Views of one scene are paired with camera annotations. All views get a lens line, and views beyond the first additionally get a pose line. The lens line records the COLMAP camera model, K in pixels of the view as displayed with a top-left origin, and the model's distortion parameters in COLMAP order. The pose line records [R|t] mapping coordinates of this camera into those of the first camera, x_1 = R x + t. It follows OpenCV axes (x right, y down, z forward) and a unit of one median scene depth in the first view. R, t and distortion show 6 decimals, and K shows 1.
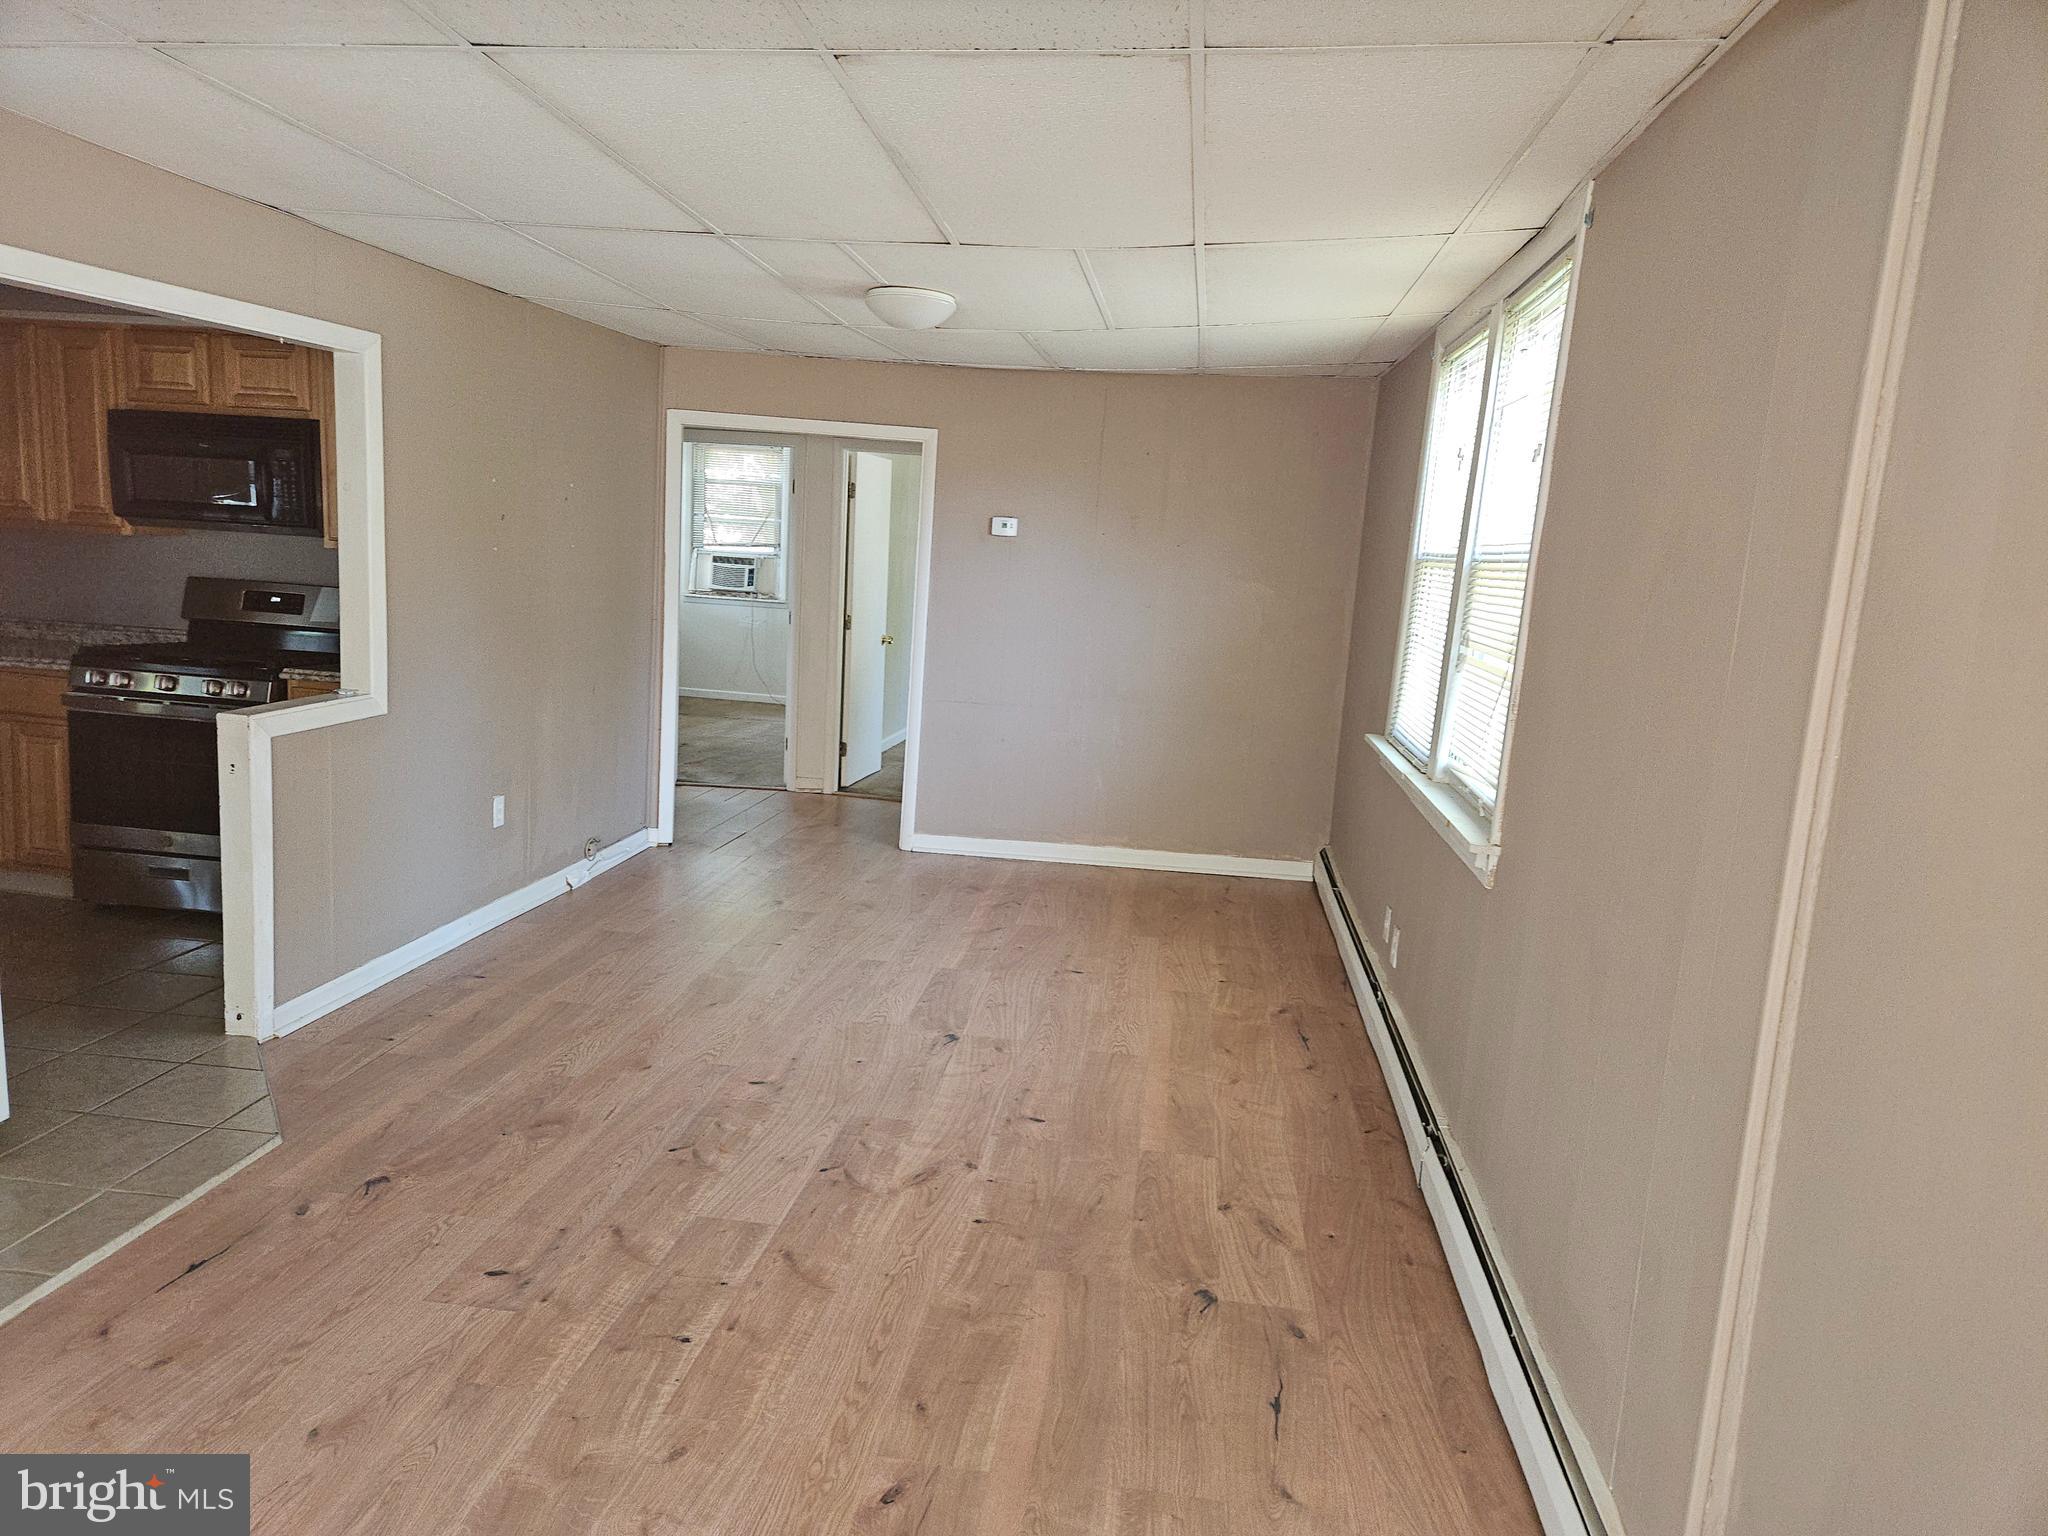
lens RADIAL K [[1356.2, 0, 1019.2], [0, 1356.2, 778.9], [0, 0, 1]] dist [0.052127, -0.029799]
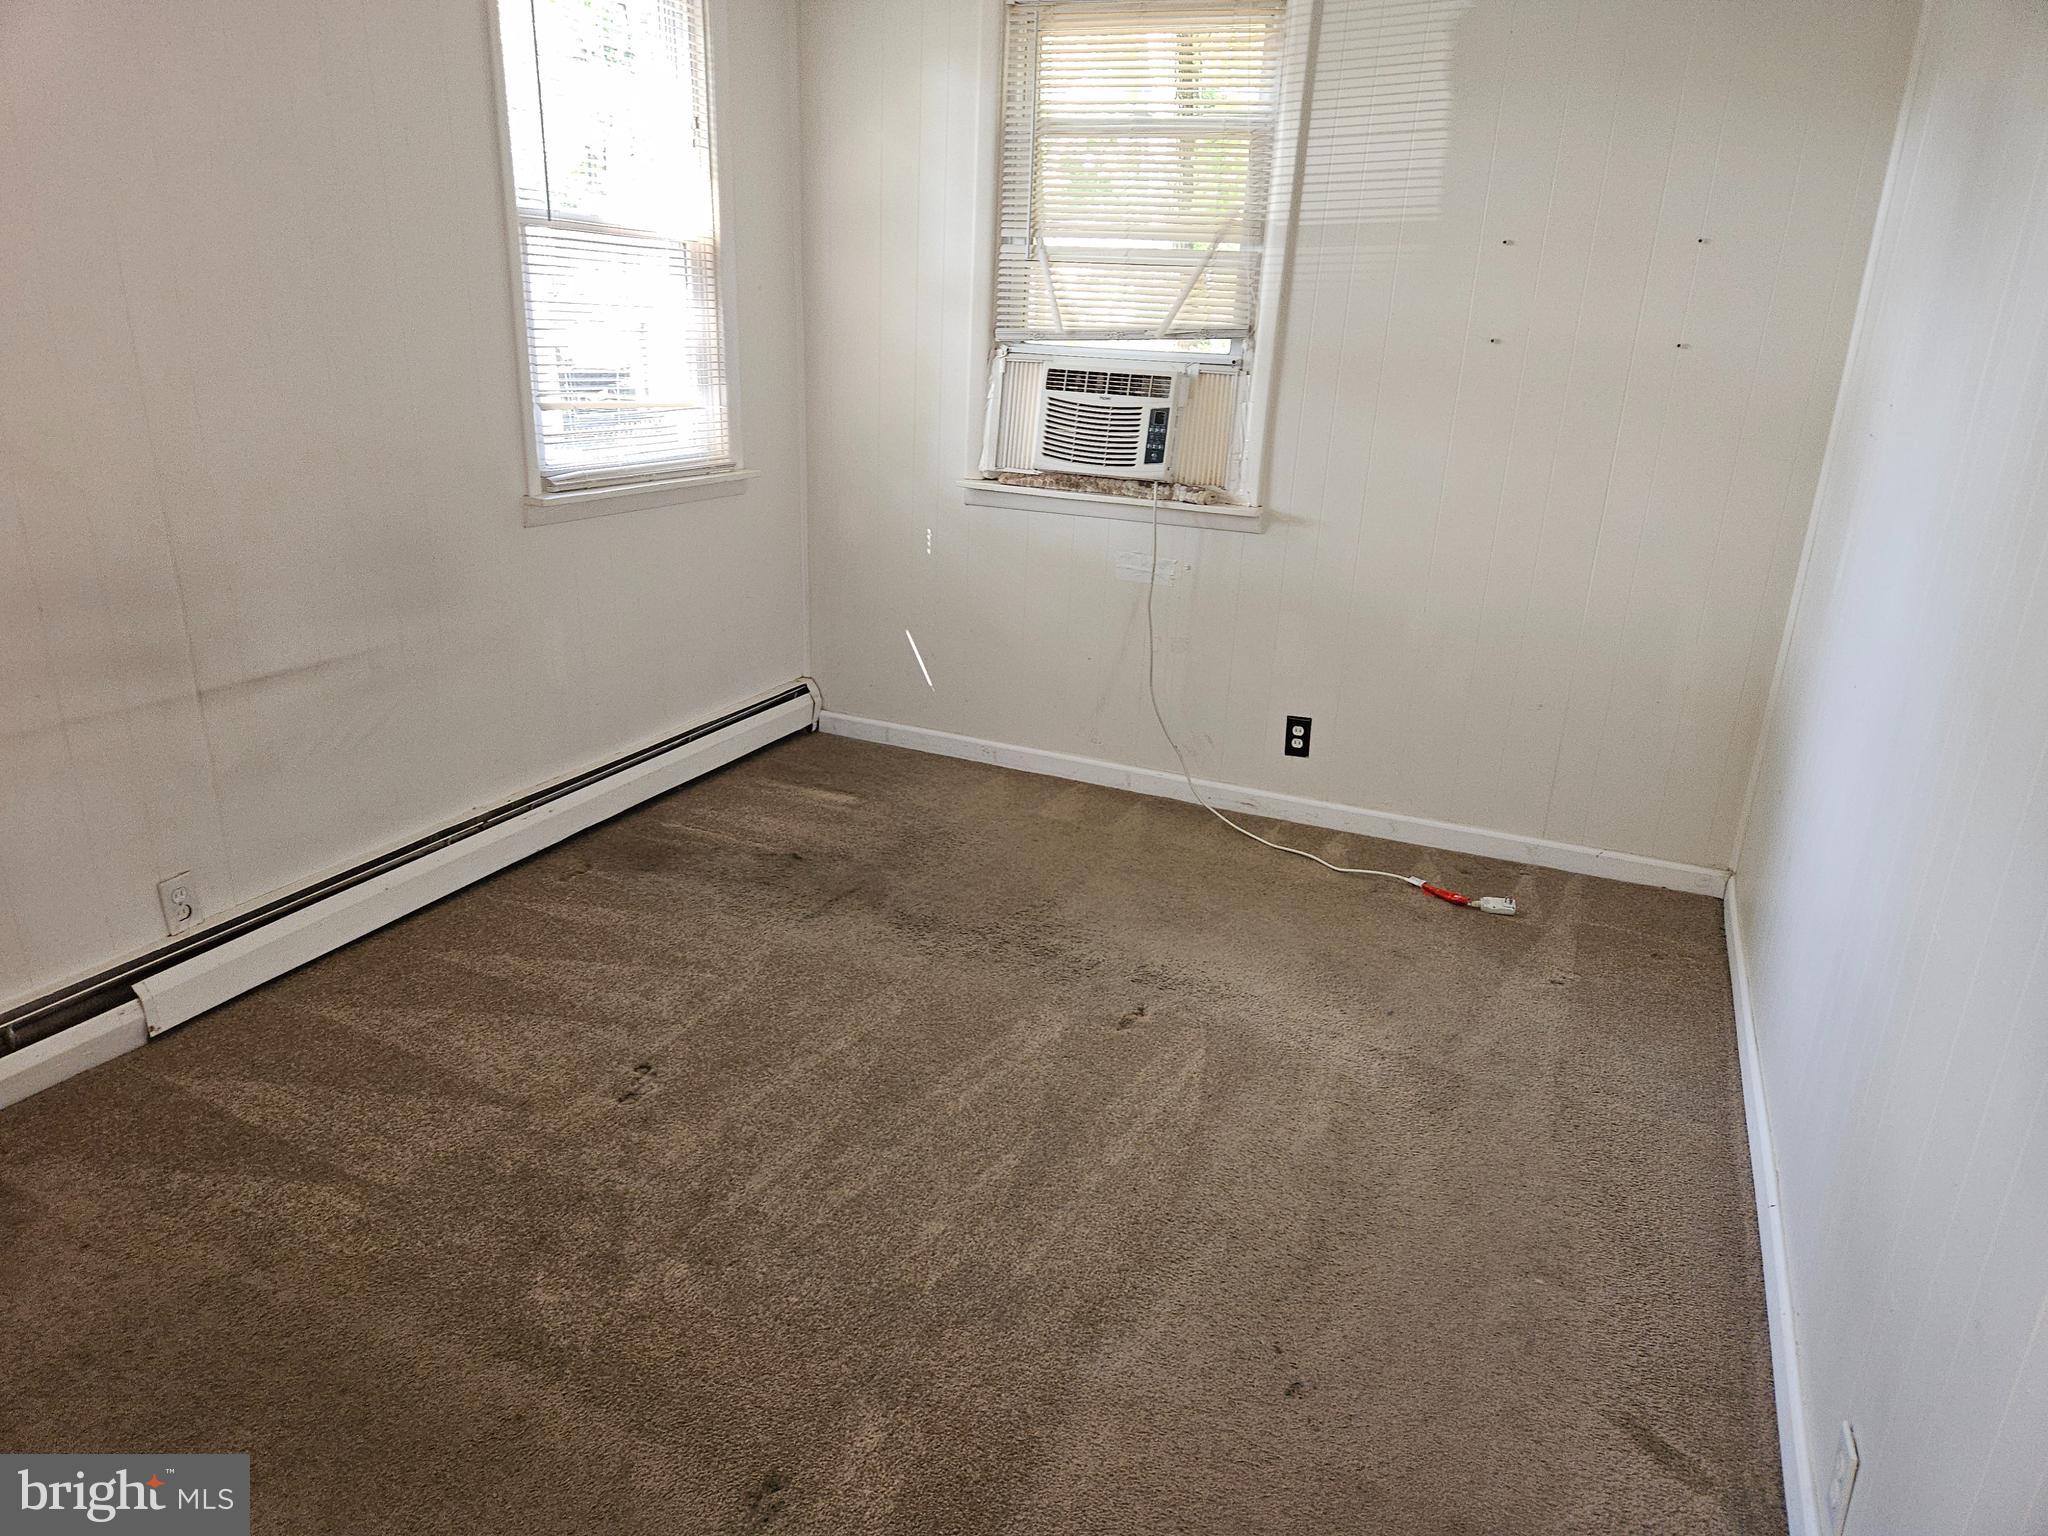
lens RADIAL K [[1356.2, 0, 1027.8], [0, 1356.2, 769.8], [0, 0, 1]] dist [0.052127, -0.029799]
pose [[0.954028, 0.084794, -0.287473, -0.125840], [-0.041866, 0.987444, 0.152319, -0.117331], [0.296780, -0.133281, 0.945599, 0.669831]]
